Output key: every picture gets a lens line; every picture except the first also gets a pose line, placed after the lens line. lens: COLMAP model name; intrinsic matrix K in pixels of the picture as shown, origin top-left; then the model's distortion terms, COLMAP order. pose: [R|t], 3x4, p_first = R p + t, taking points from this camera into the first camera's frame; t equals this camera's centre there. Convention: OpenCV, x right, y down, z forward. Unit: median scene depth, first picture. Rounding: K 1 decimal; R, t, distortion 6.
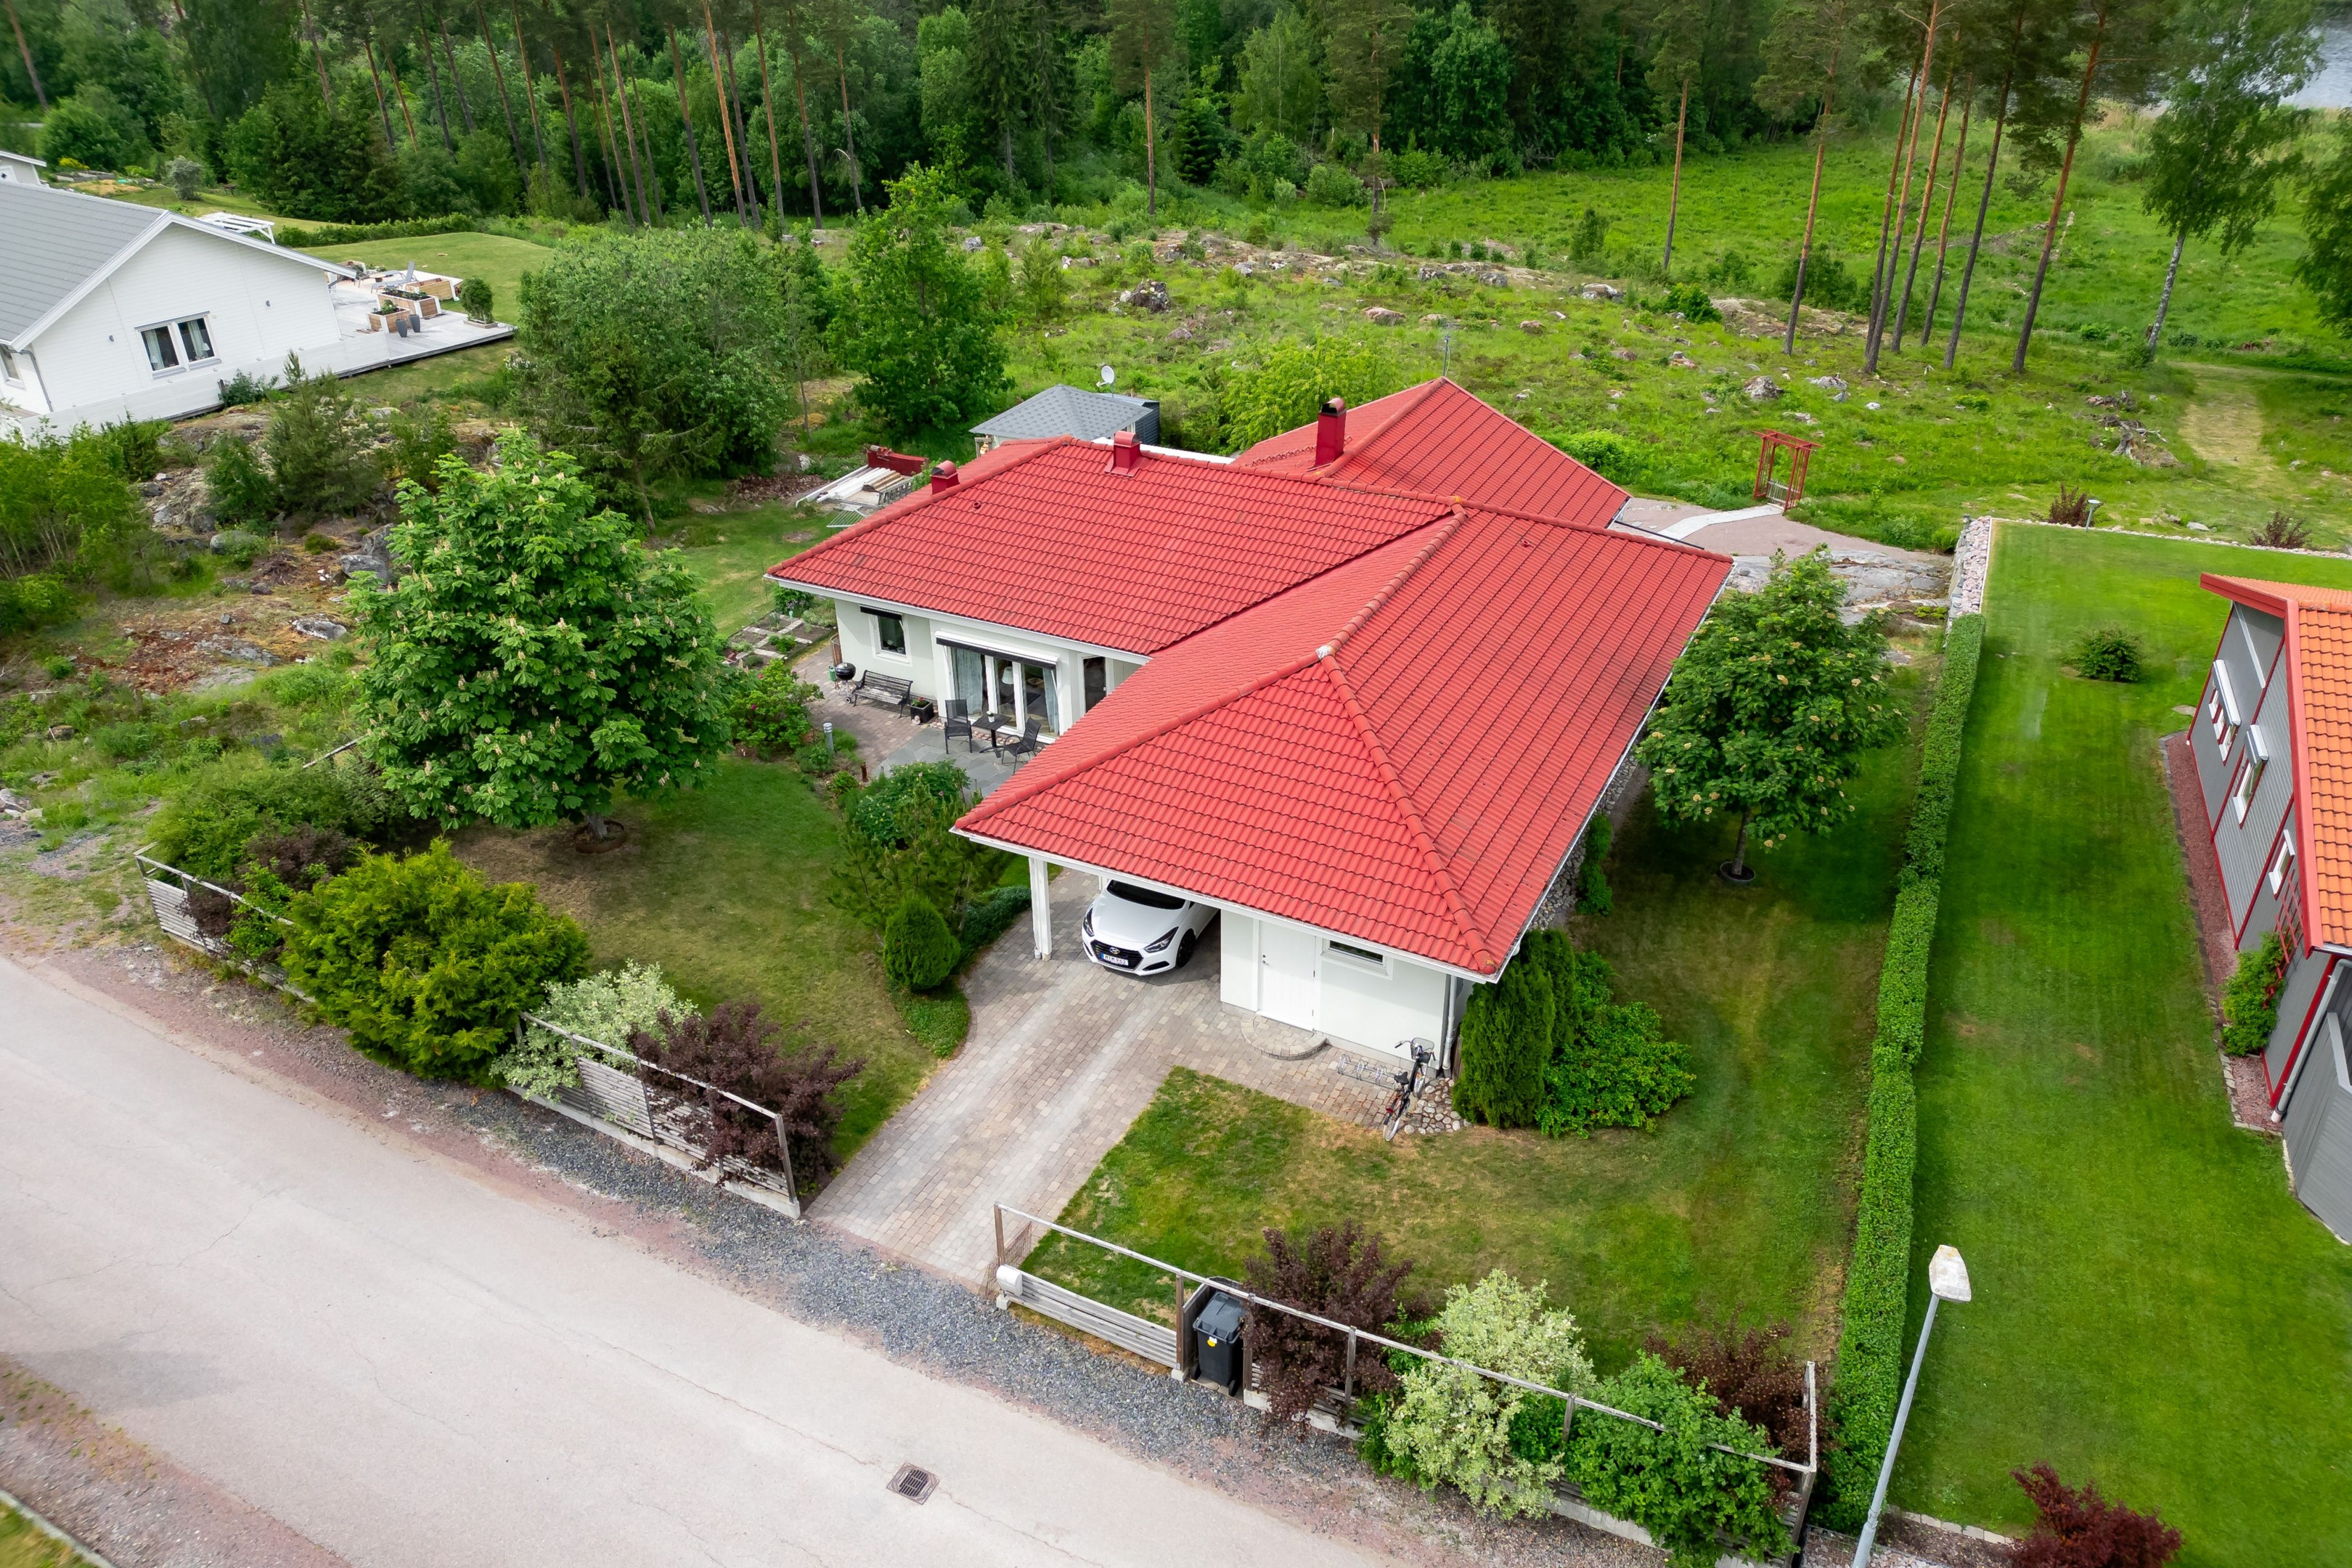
lens RADIAL K [[1636.4, 0, 1169.6], [0, 1636.4, 778.2], [0, 0, 1]] dist [0.044367, -0.024824]
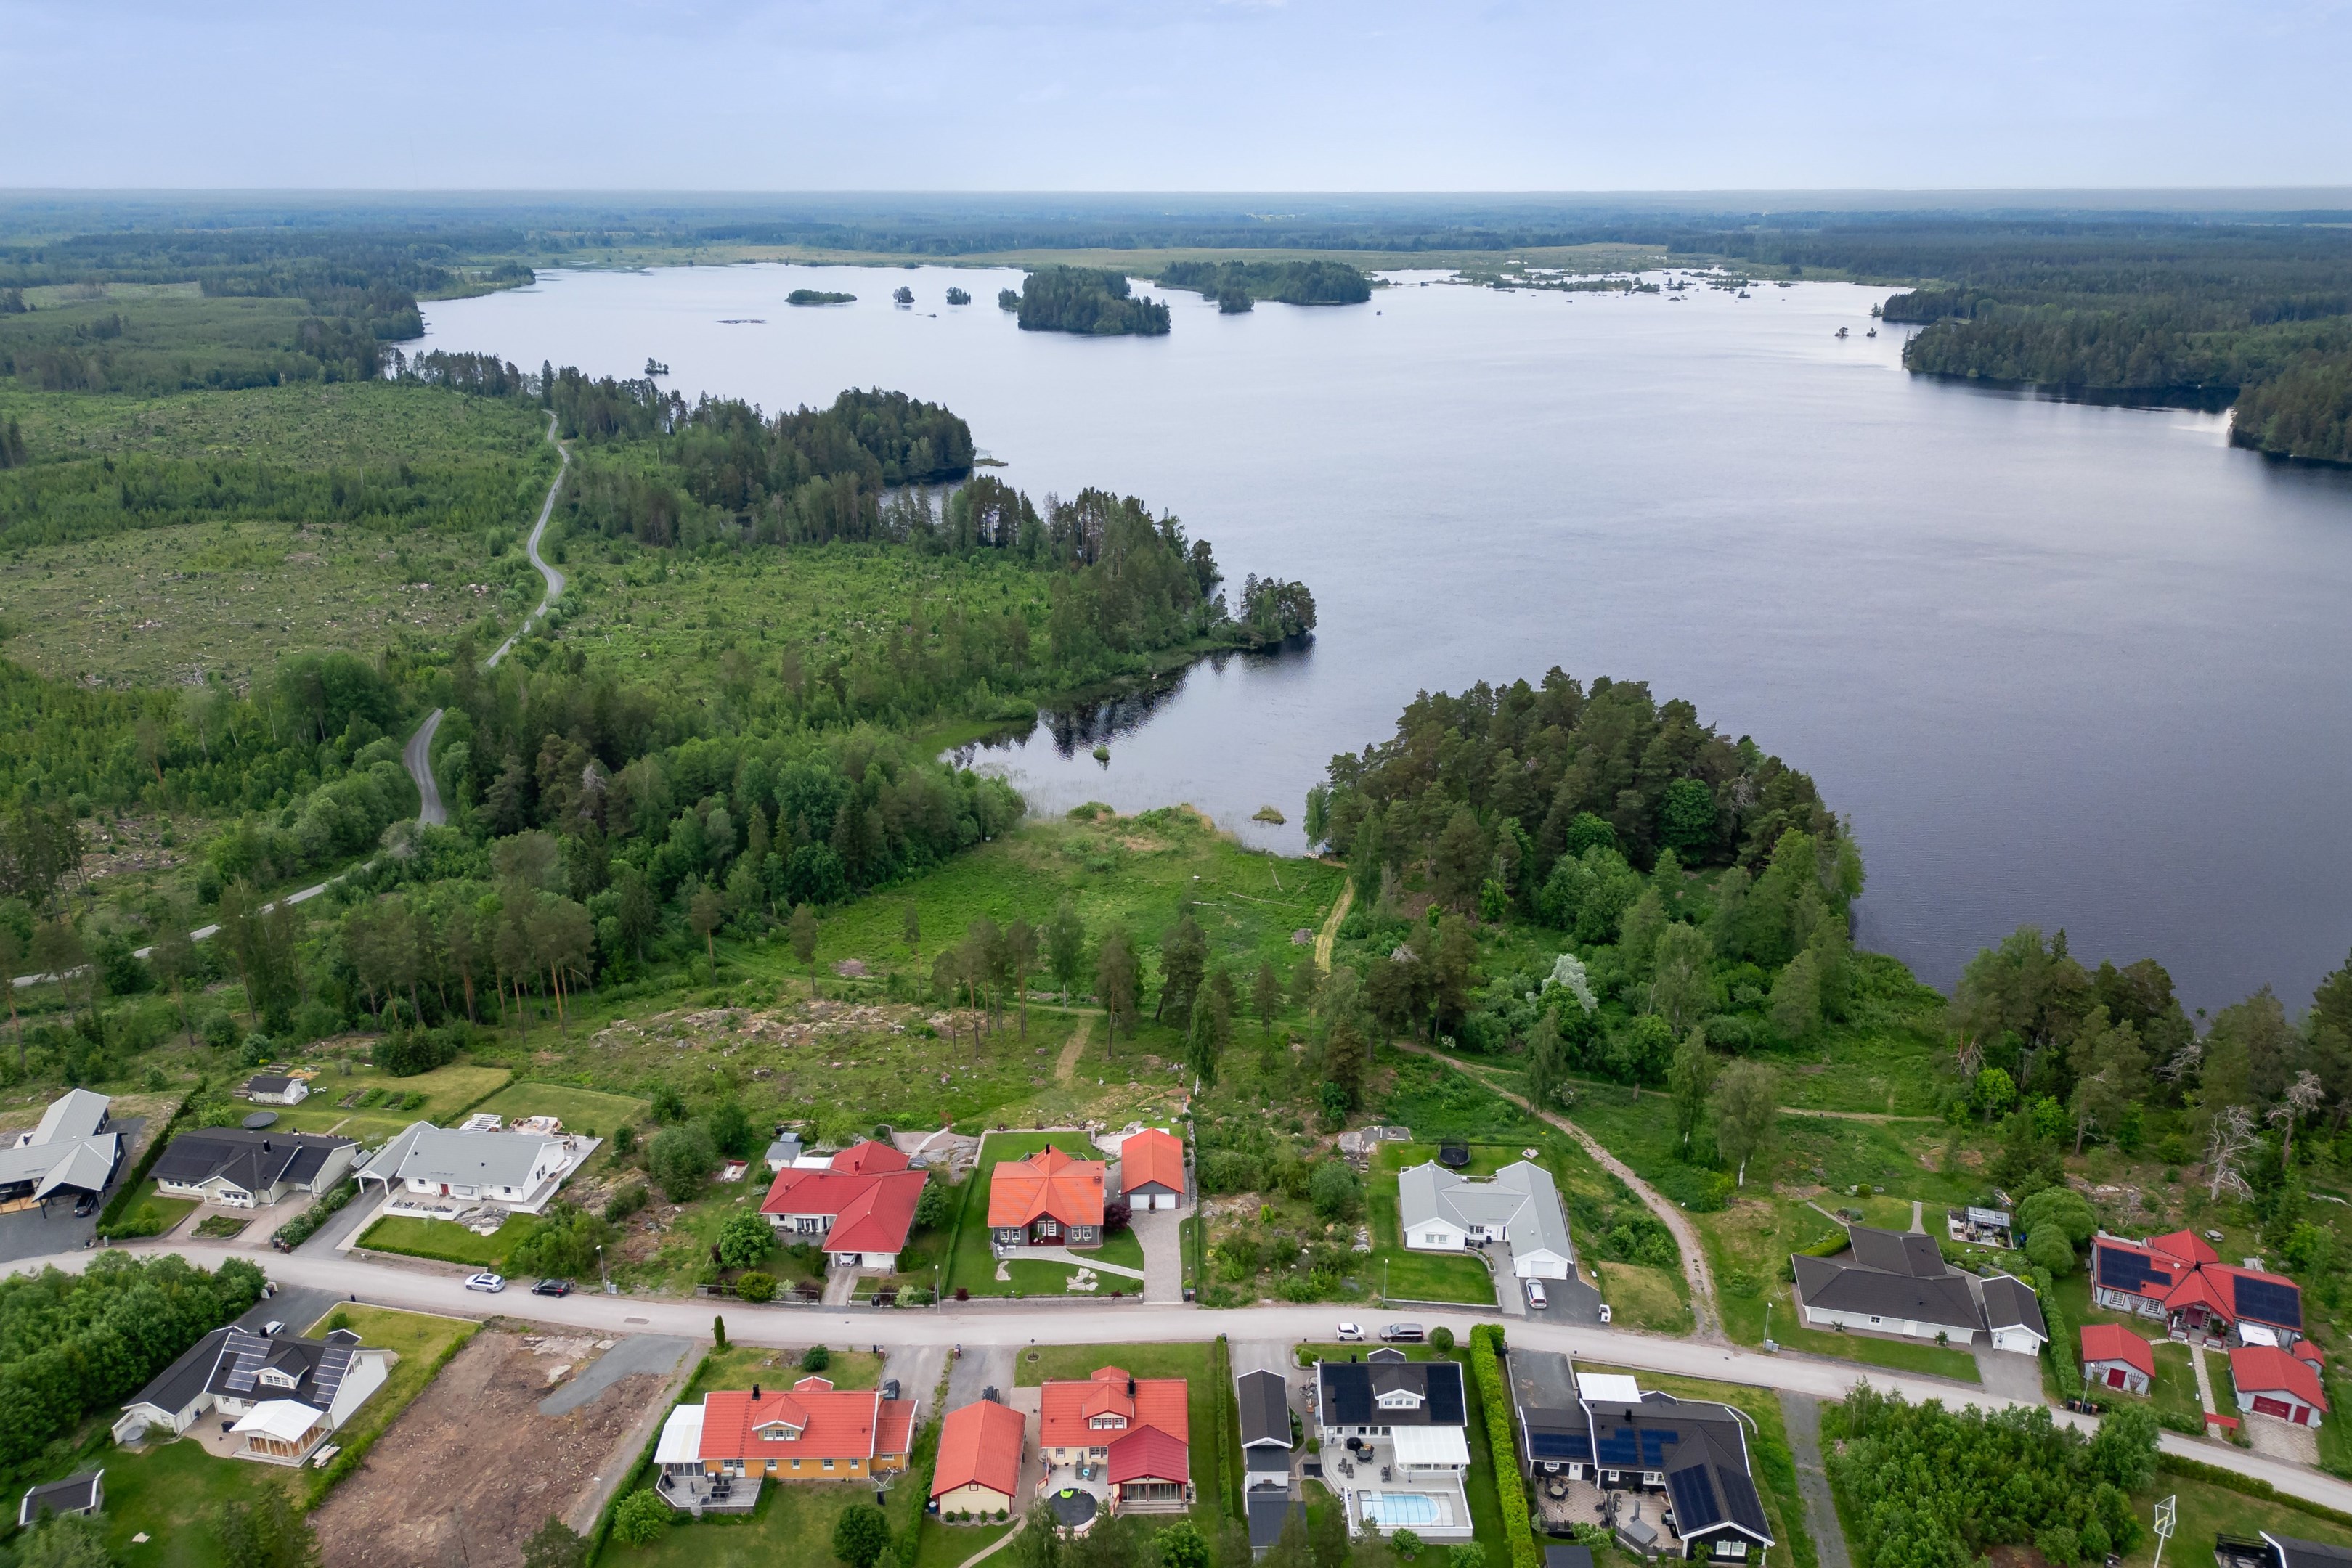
lens RADIAL K [[1636.2, 0, 1180.3], [0, 1636.2, 762.0], [0, 0, 1]] dist [0.044367, -0.024824]
pose [[0.912265, -0.126036, 0.389726, -1.181591], [0.195795, 0.969918, -0.144647, -0.664165], [-0.359772, 0.208263, 0.909500, -6.263593]]
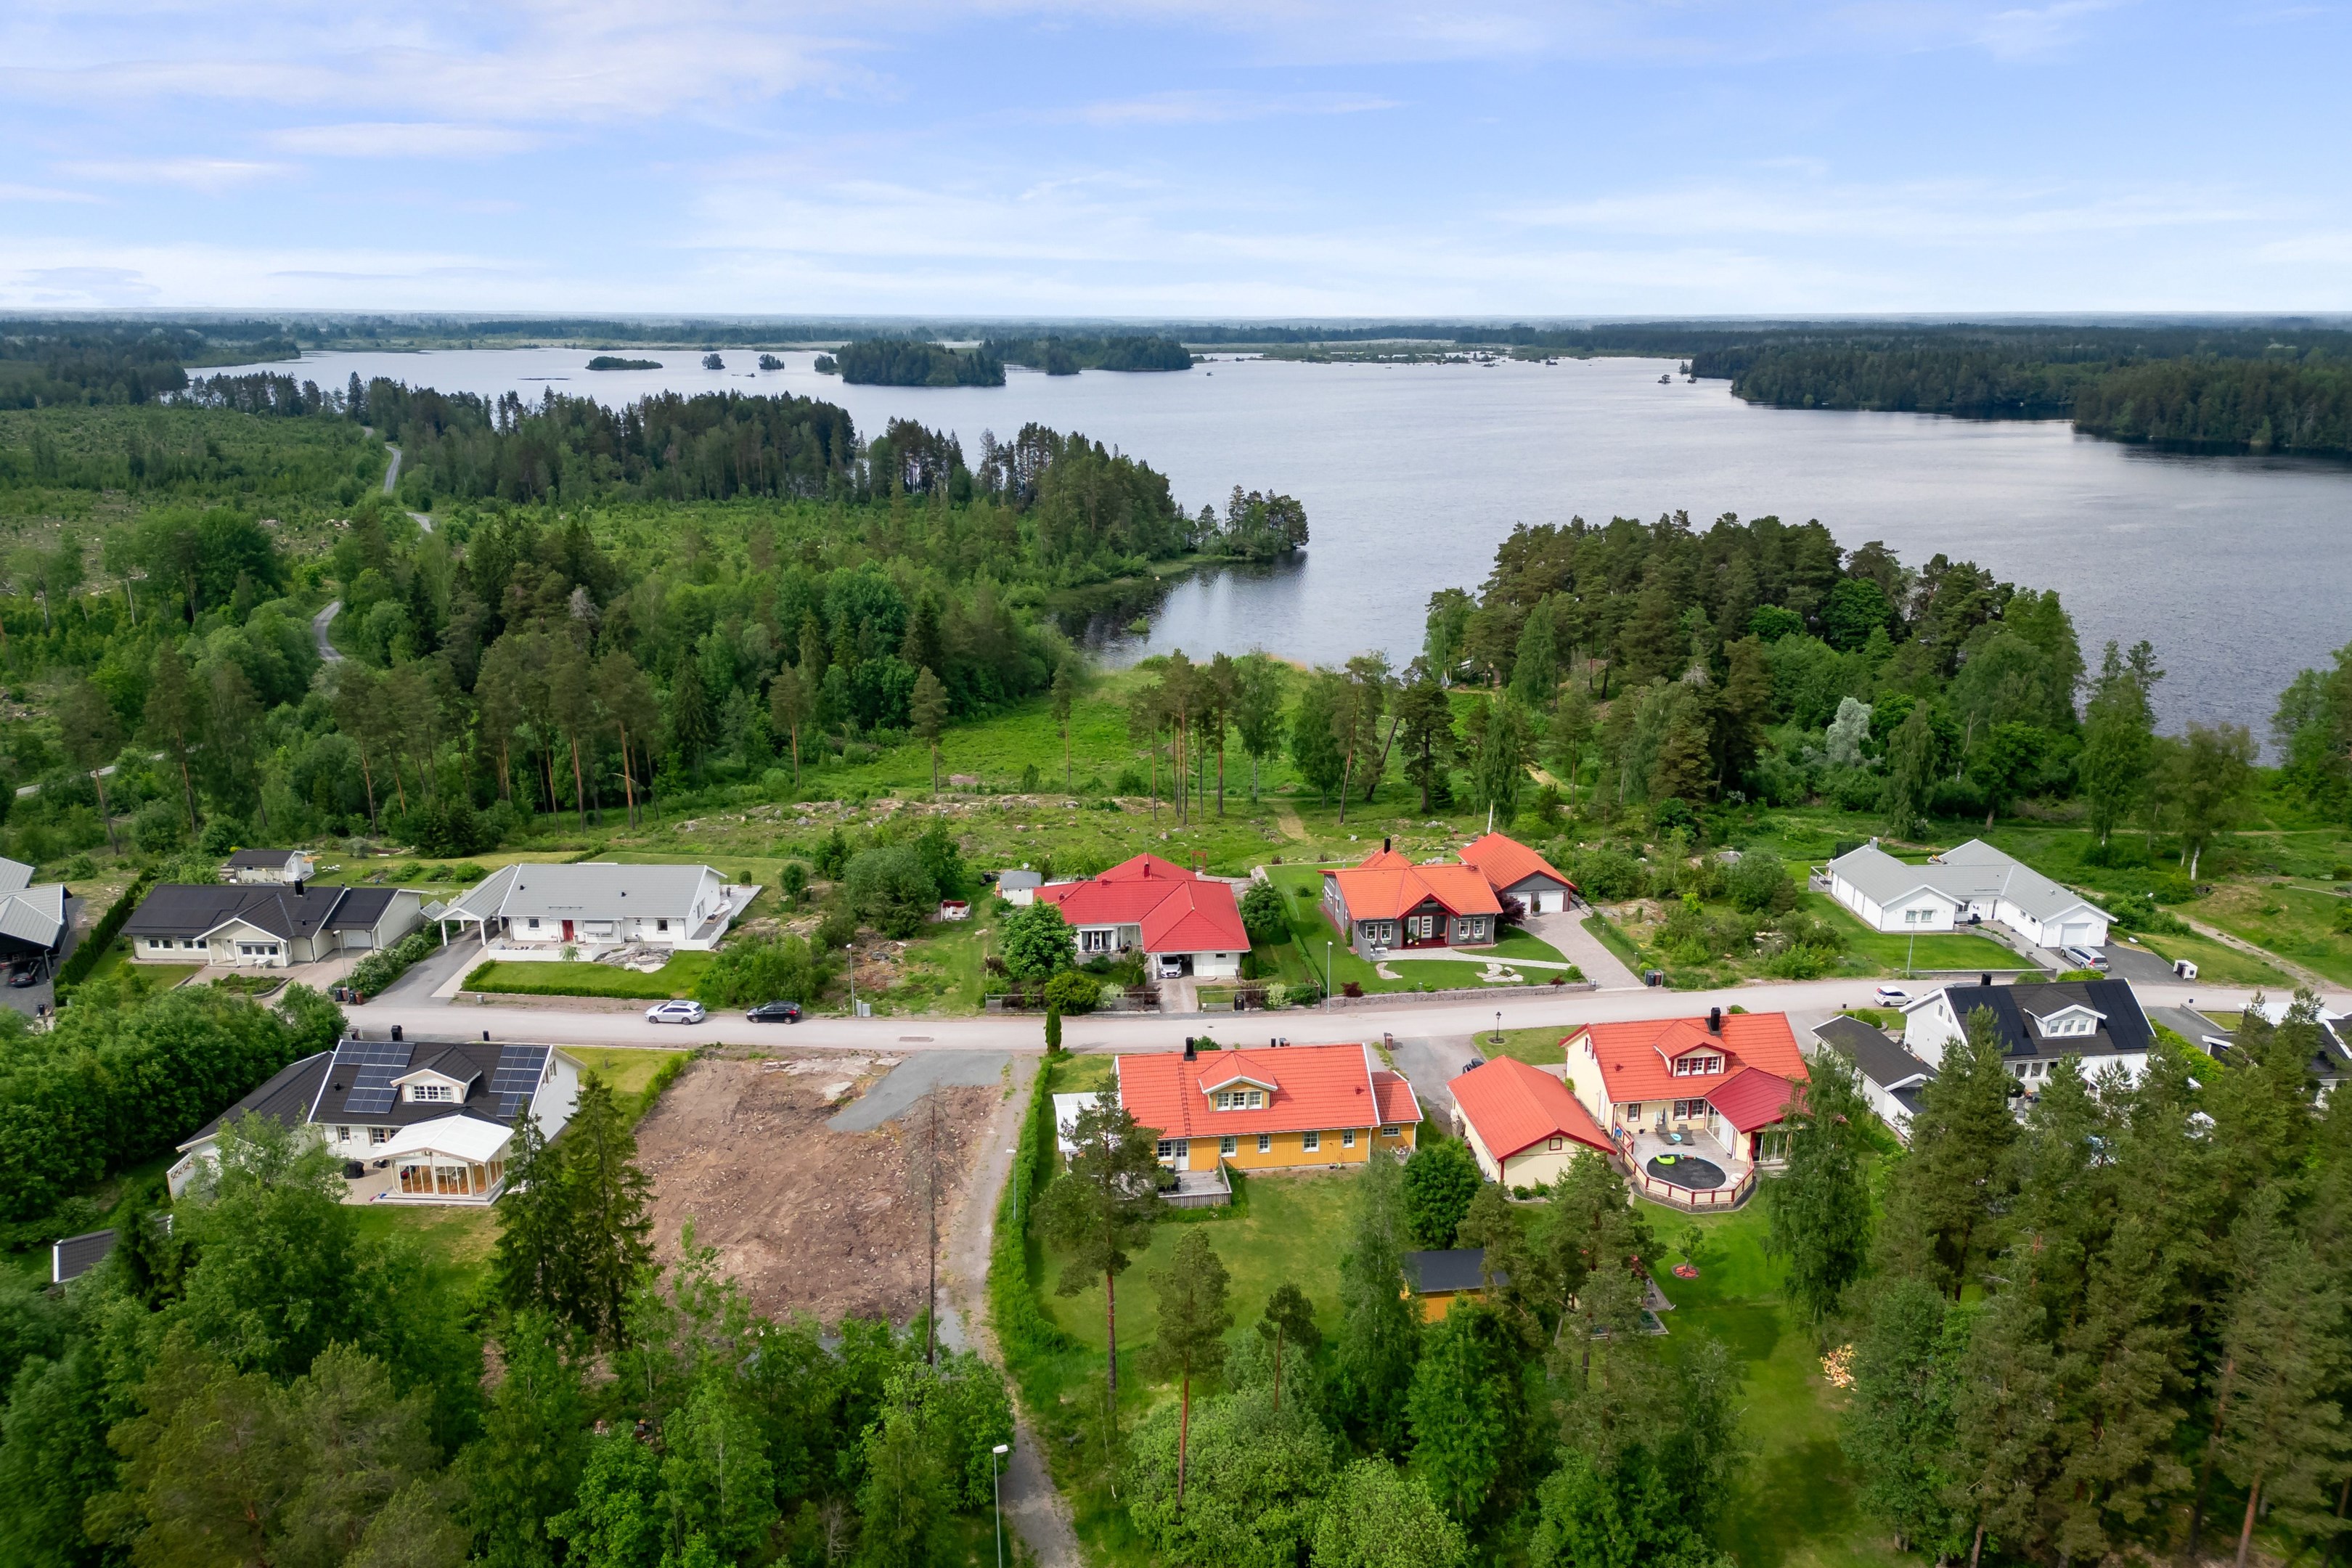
lens RADIAL K [[1636.4, 0, 1174.6], [0, 1636.4, 781.8], [0, 0, 1]] dist [0.044367, -0.024824]
pose [[0.851500, -0.133669, 0.507030, -2.490141], [0.252826, 0.951797, -0.173669, 0.418346], [-0.459376, 0.276070, 0.844251, -3.420741]]
